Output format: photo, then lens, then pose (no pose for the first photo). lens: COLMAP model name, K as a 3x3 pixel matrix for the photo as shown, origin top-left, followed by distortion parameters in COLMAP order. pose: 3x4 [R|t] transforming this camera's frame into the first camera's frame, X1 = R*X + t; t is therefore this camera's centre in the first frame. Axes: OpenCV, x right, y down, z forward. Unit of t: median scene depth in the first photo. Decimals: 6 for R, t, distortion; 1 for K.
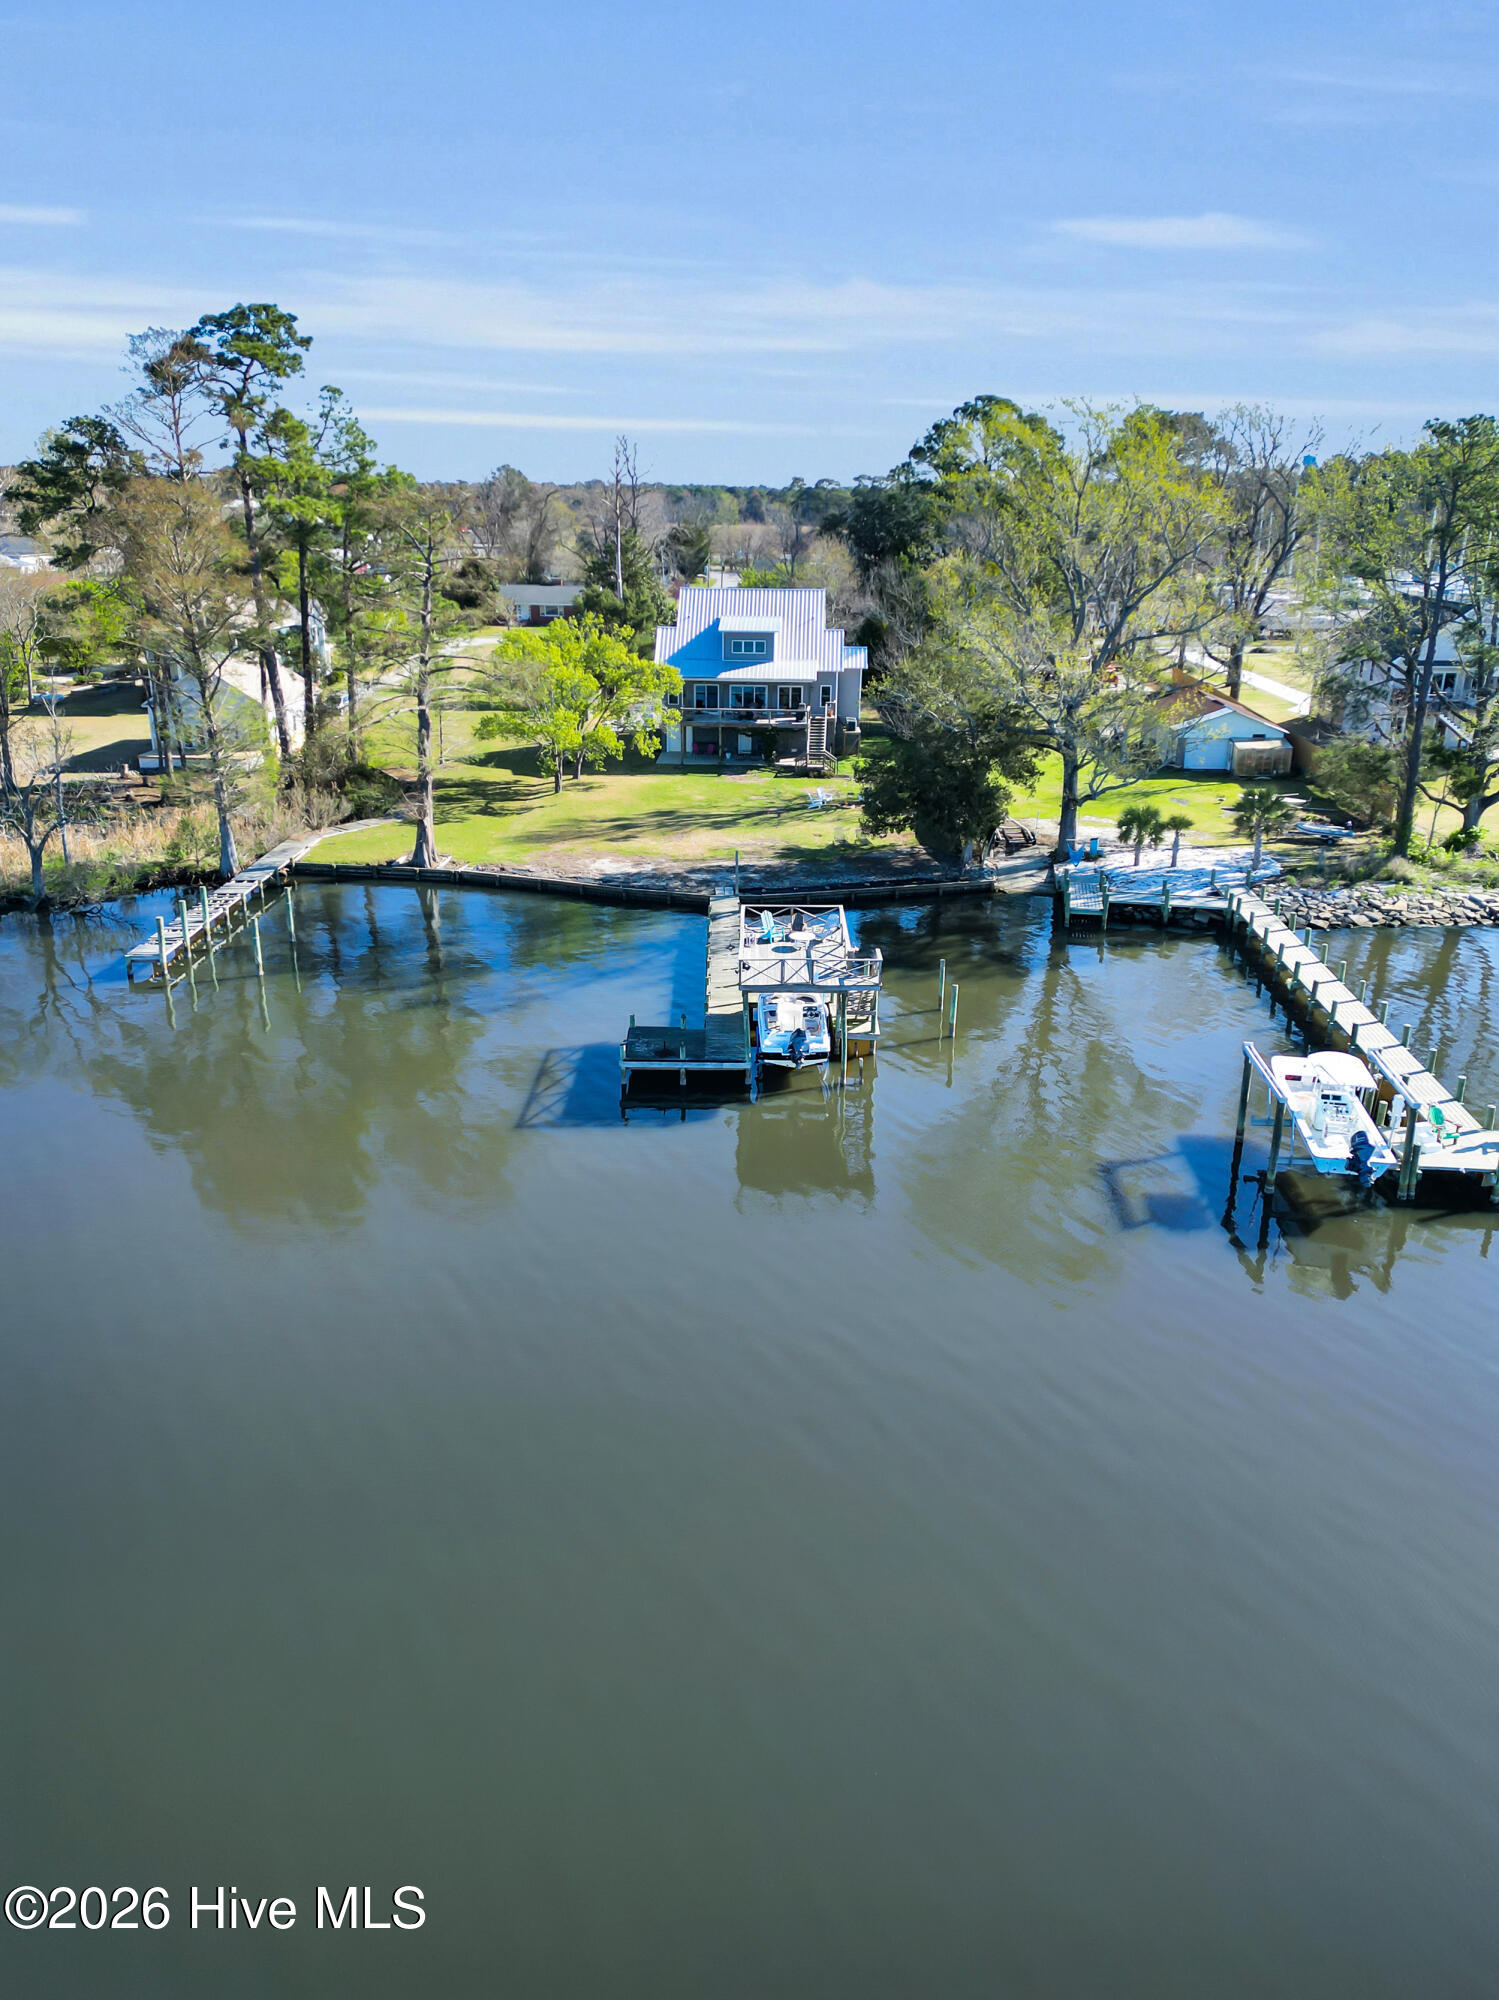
lens RADIAL K [[1432.9, 0, 751.4], [0, 1432.9, 978.7], [0, 0, 1]] dist [0.053969, -0.002774]
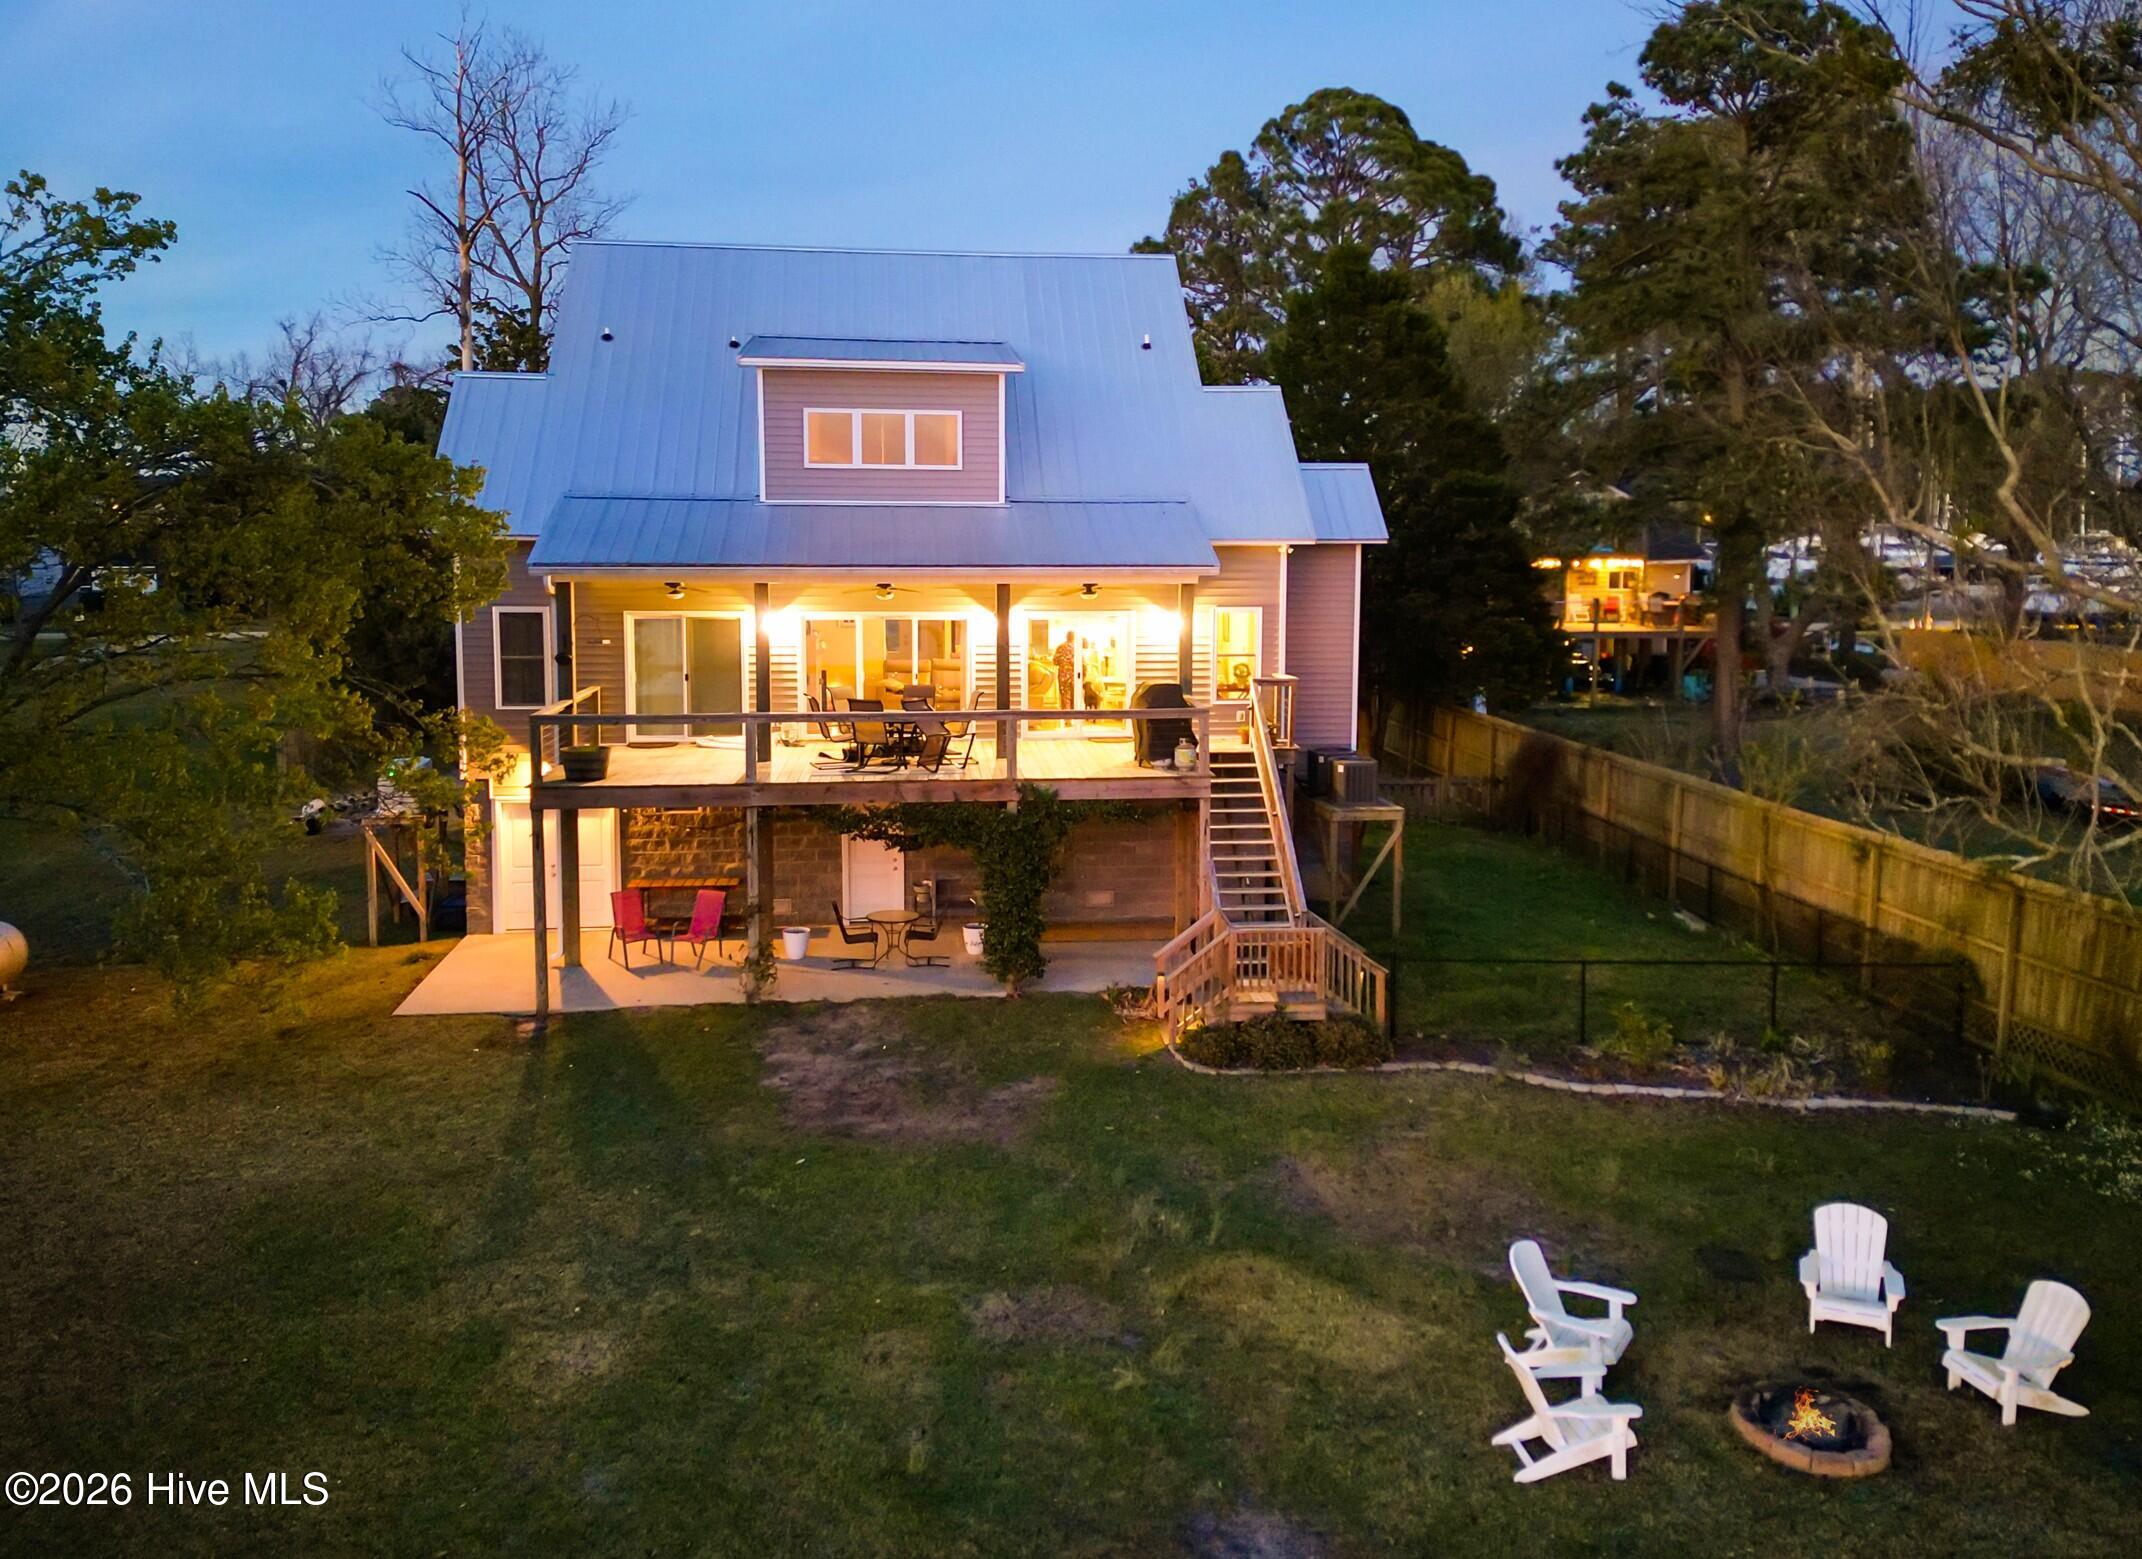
lens RADIAL K [[1786.4, 0, 1082.4], [0, 1786.4, 699.6], [0, 0, 1]] dist [0.083034, -0.001442]
pose [[0.988900, -0.023394, 0.146732, -0.015723], [0.055672, 0.973927, -0.219923, -0.165752], [-0.137762, 0.225650, 0.964419, 0.936421]]
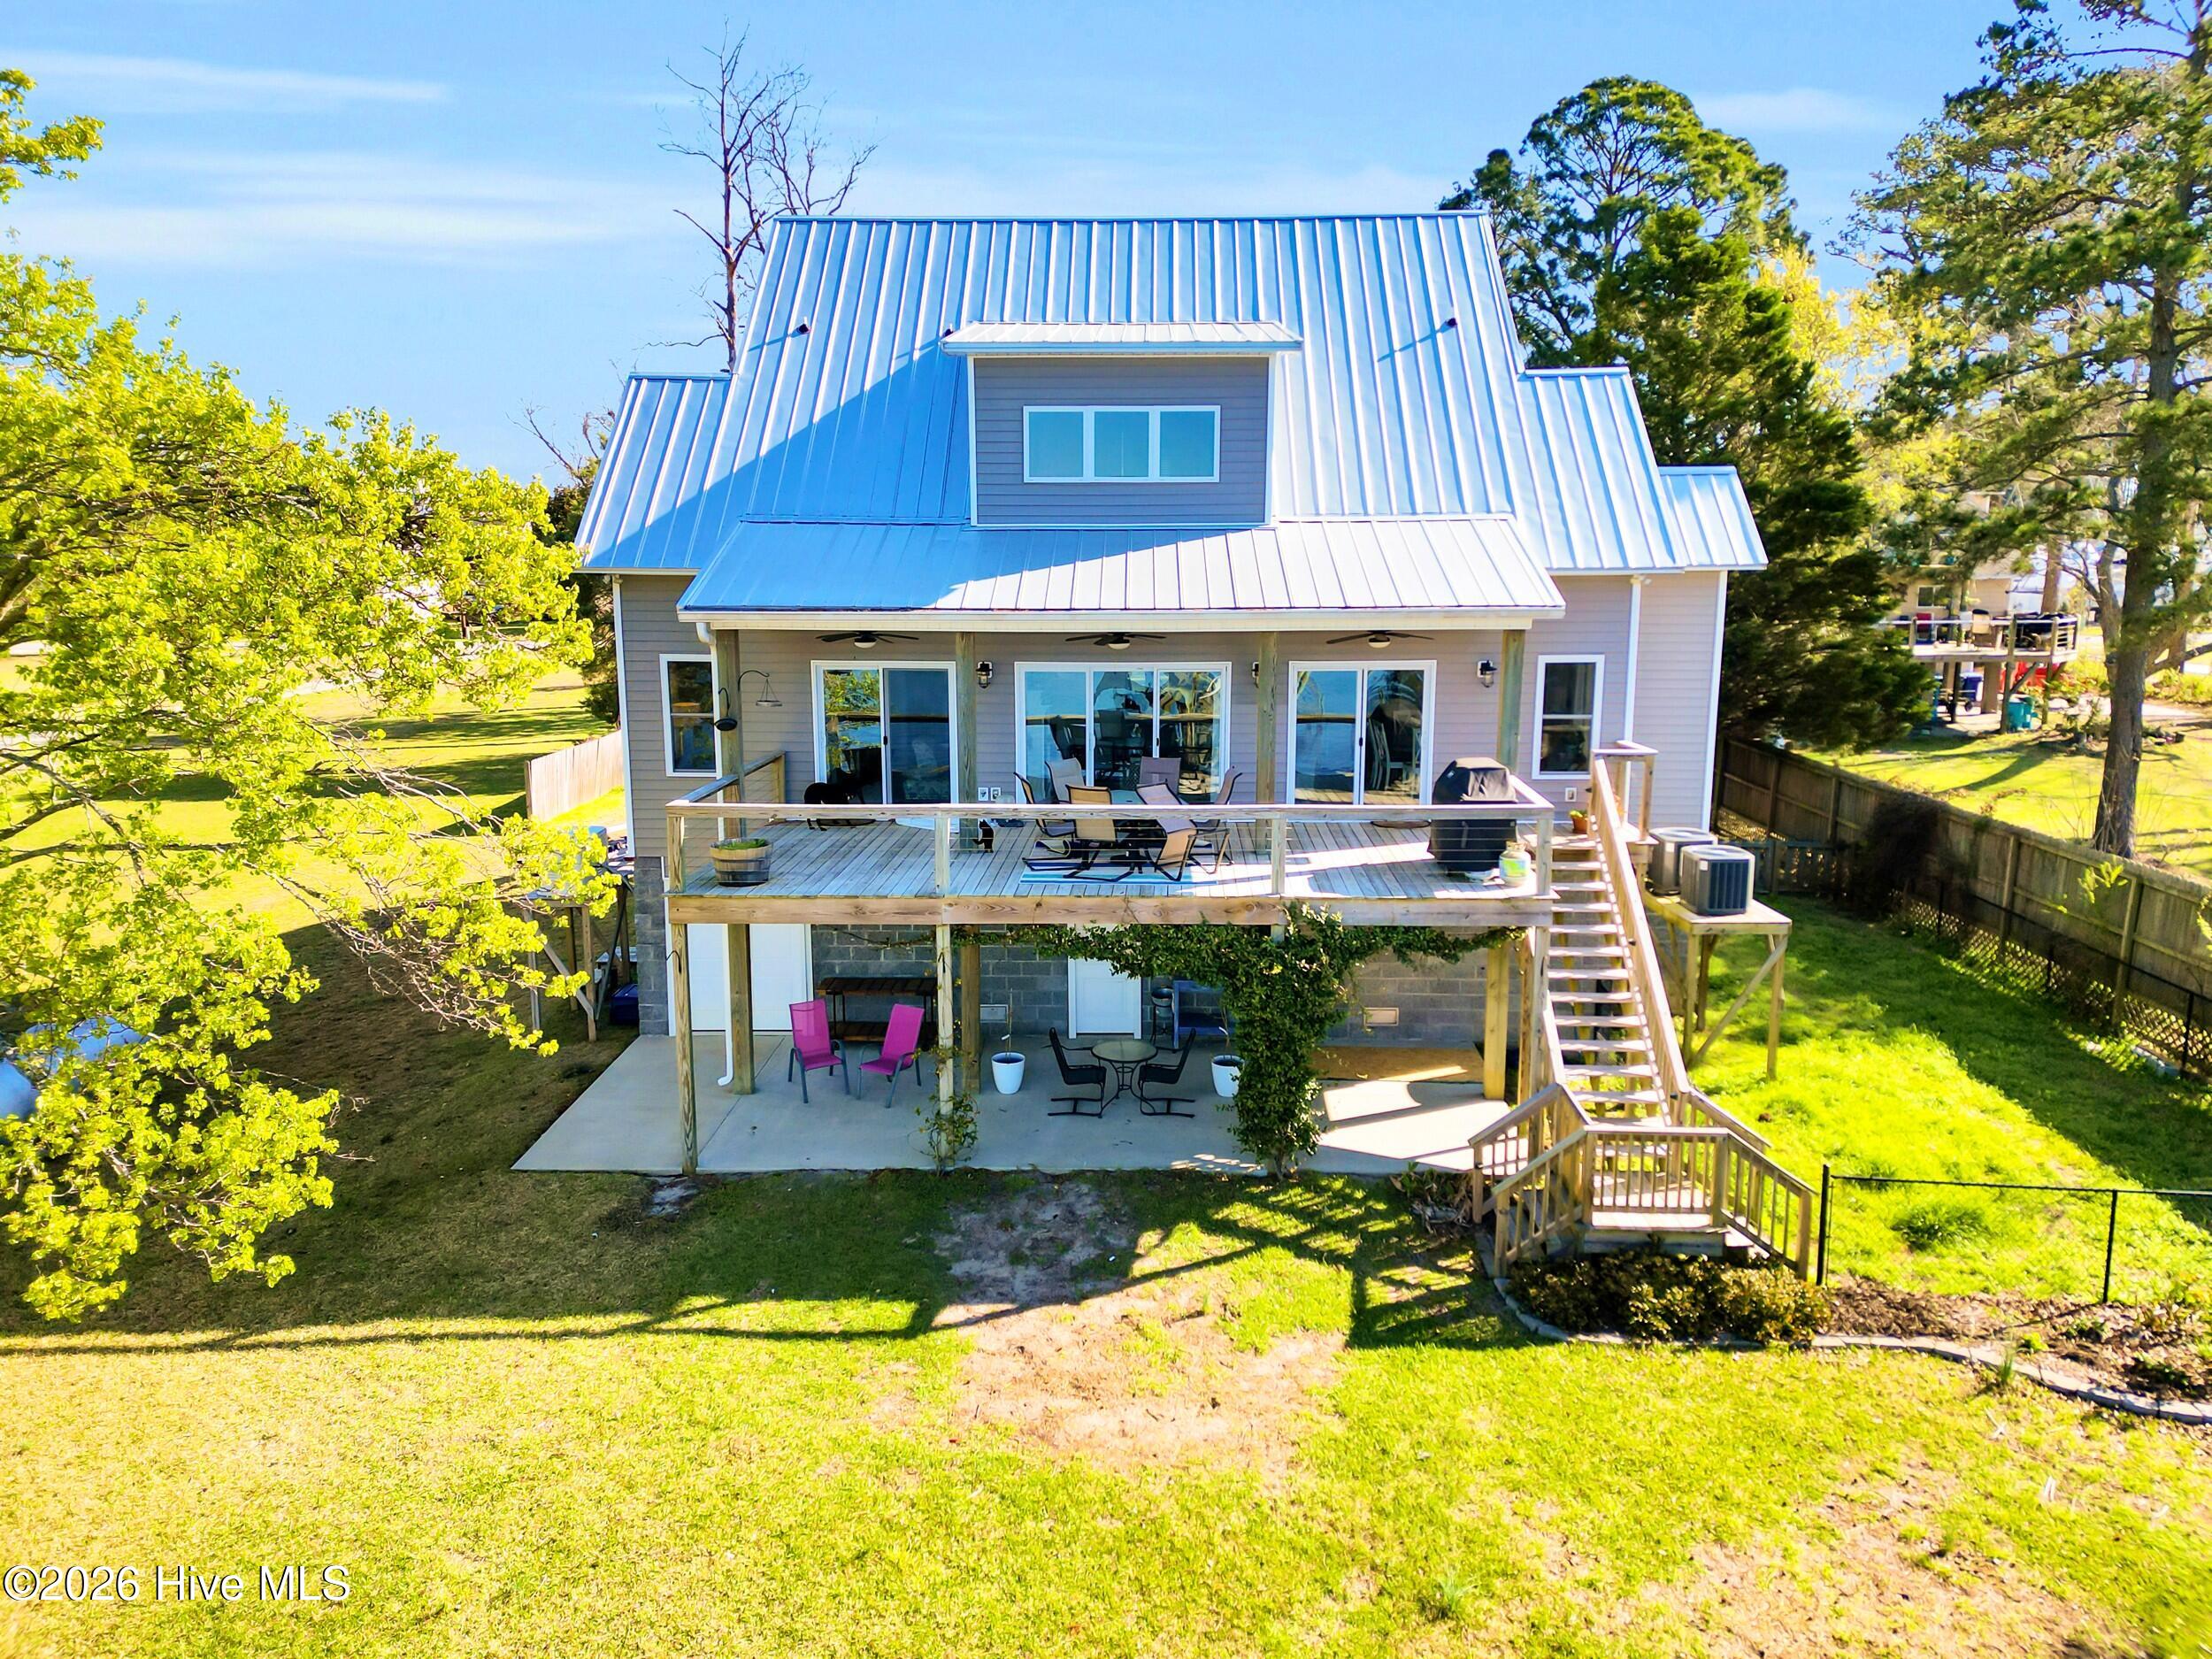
lens RADIAL K [[1574.0, 0, 1106.0], [0, 1574.0, 829.5], [0, 0, 1]] dist [0.101277, -0.081787]
pose [[0.999798, -0.016150, 0.011969, -0.008441], [0.017692, 0.989645, -0.142439, -0.197725], [-0.009544, 0.142622, 0.989731, 1.025848]]
